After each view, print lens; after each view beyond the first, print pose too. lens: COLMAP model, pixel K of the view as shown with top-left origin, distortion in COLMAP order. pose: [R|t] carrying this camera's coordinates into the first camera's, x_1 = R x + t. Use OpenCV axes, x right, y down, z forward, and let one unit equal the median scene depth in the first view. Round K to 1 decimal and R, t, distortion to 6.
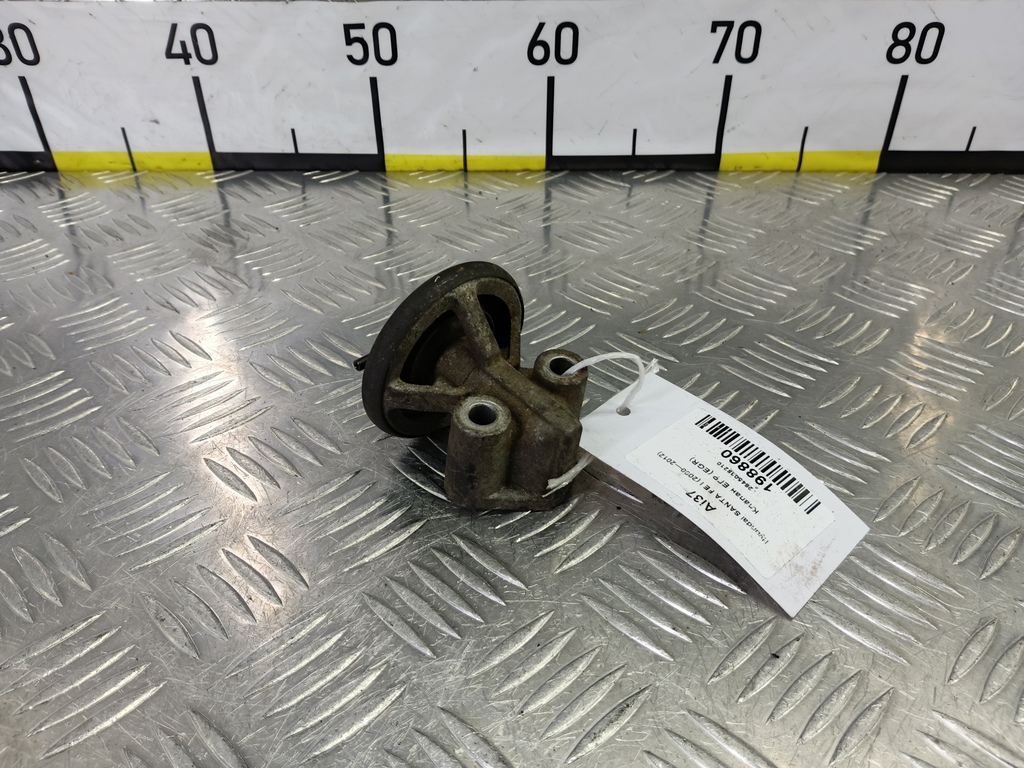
lens RADIAL K [[823.8, 0, 512.0], [0, 823.8, 384.0], [0, 0, 1]] dist [0.089396, -0.212307]
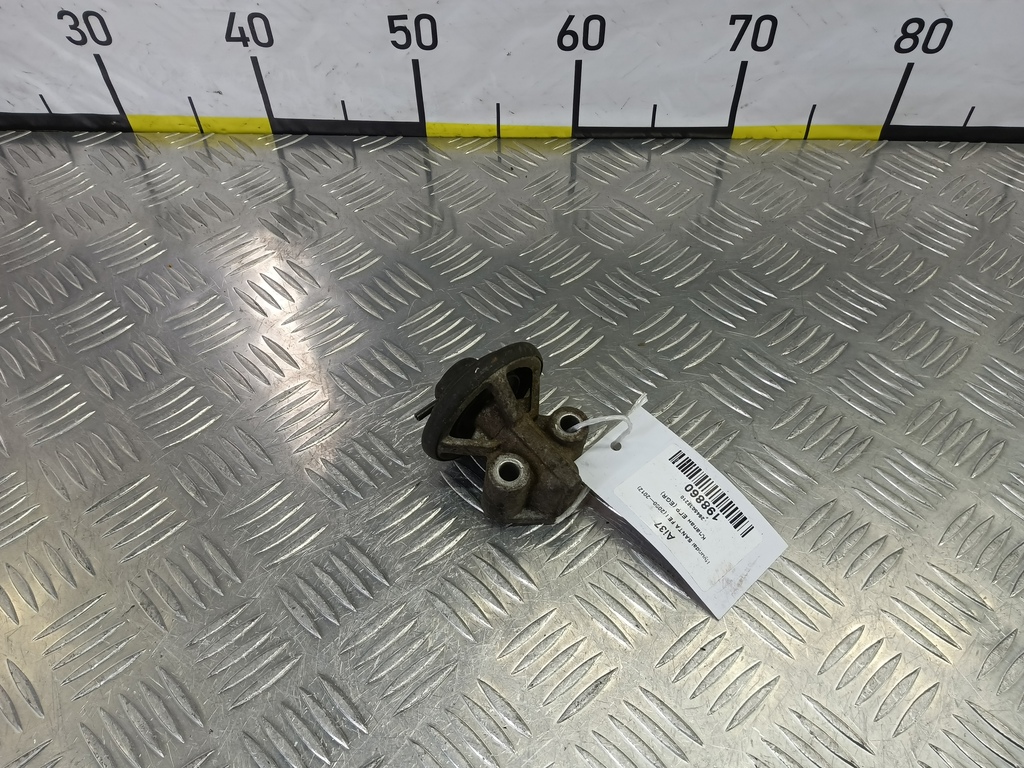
lens RADIAL K [[823.8, 0, 512.0], [0, 823.8, 384.0], [0, 0, 1]] dist [0.089396, -0.212307]
pose [[0.999175, 0.023435, -0.033154, 0.006006], [-0.013857, 0.964406, 0.264064, -0.259736], [0.038163, -0.263387, 0.963935, -0.164303]]
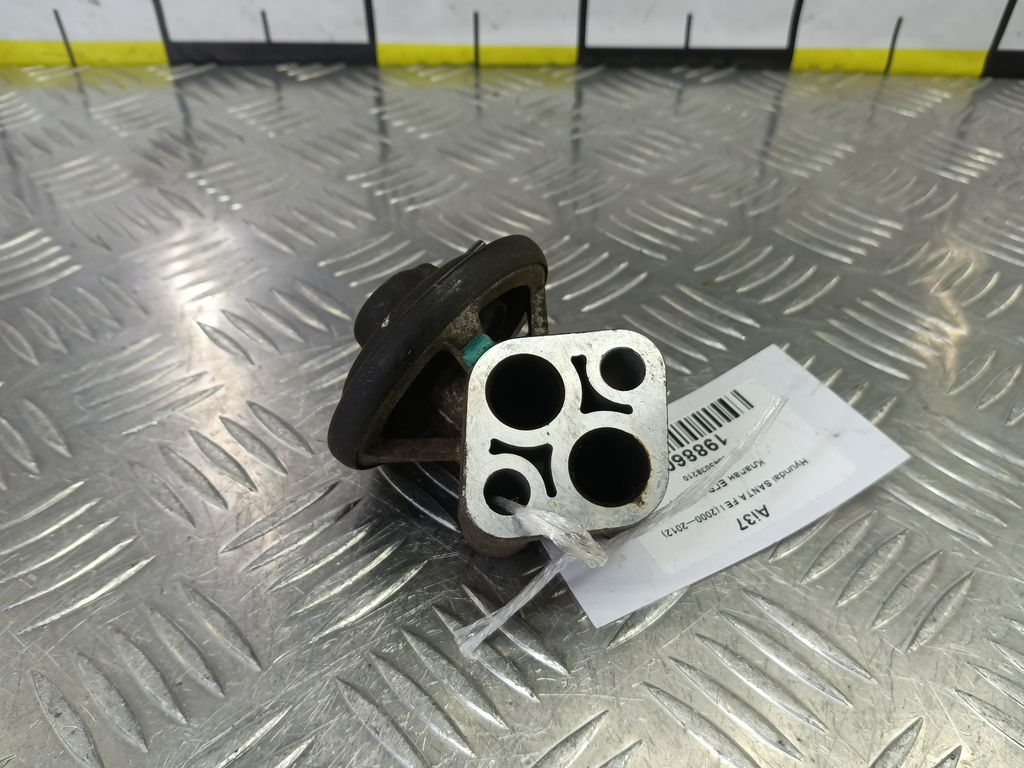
lens RADIAL K [[831.1, 0, 512.8], [0, 831.1, 402.5], [0, 0, 1]] dist [0.011067, -0.072434]
pose [[0.999922, 0.011579, -0.004687, -0.015539], [-0.010888, 0.991805, 0.127296, -0.039198], [0.006123, -0.127235, 0.991854, 0.174100]]
